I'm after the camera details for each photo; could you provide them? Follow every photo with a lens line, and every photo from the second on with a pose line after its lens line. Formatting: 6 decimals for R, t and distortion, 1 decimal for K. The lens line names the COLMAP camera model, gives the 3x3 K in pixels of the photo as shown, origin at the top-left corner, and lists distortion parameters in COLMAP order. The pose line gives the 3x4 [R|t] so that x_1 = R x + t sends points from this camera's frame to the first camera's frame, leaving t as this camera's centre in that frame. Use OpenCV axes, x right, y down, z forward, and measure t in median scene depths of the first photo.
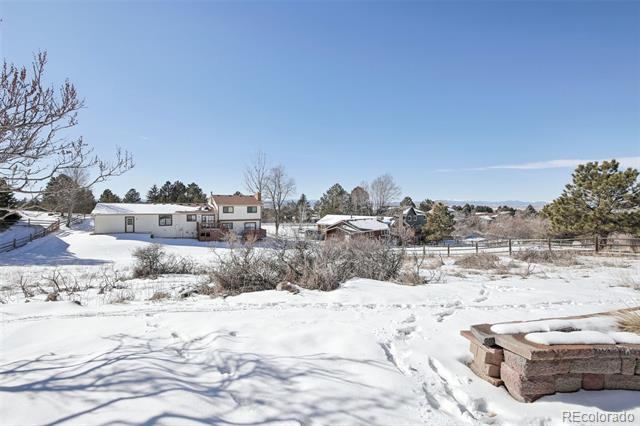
lens RADIAL K [[284.0, 0, 316.1], [0, 284.0, 209.0], [0, 0, 1]] dist [-0.013177, -0.002469]
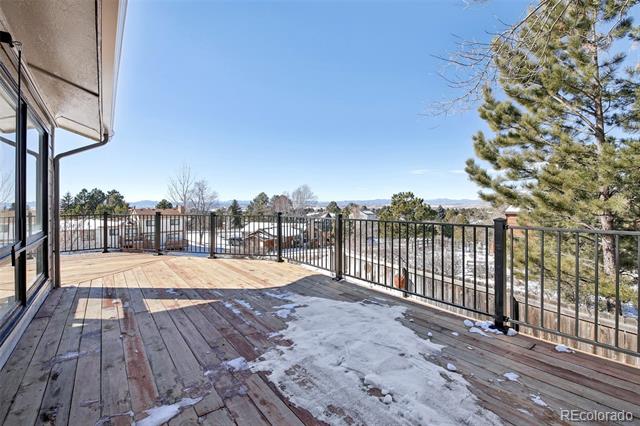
lens RADIAL K [[284.0, 0, 319.9], [0, 284.0, 207.6], [0, 0, 1]] dist [-0.013177, -0.002469]
pose [[0.975109, -0.016669, 0.221099, 0.073102], [0.018736, 0.999798, -0.007253, -0.030832], [-0.220933, 0.011215, 0.975224, -0.179294]]
